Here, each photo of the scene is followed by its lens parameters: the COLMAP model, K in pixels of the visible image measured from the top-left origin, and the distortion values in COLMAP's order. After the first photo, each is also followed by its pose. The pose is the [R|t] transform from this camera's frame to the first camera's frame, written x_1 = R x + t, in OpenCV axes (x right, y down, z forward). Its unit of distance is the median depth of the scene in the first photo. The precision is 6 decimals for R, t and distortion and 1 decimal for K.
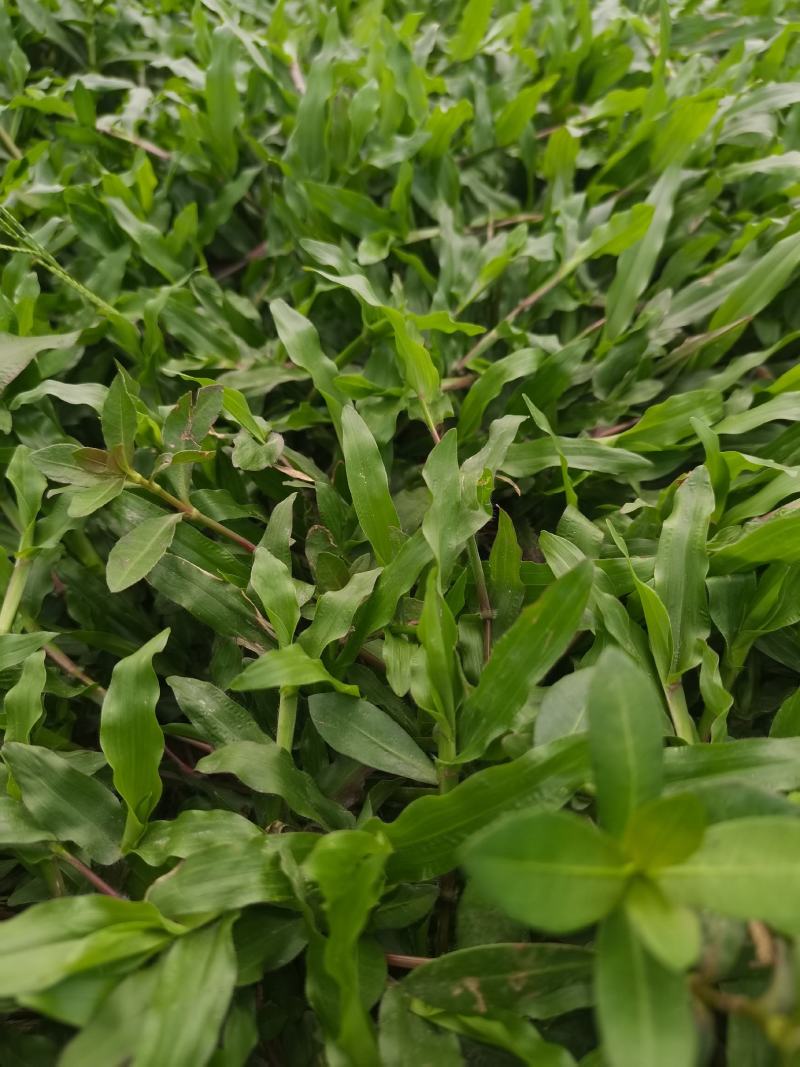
lens RADIAL K [[813.8, 0, 400.0], [0, 813.8, 533.5], [0, 0, 1]] dist [-0.026585, -0.001835]
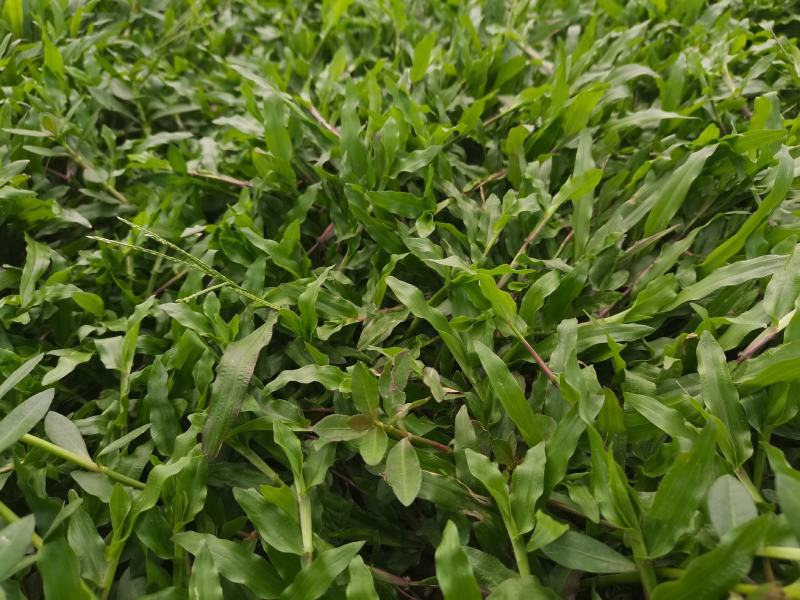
lens RADIAL K [[606.7, 0, 400.0], [0, 606.7, 300.0], [0, 0, 1]] dist [0.011805, -0.011002]
pose [[0.965895, -0.224436, 0.129135, -0.267084], [0.236514, 0.967709, -0.087179, -0.130918], [-0.105399, 0.114748, 0.987787, -0.117457]]
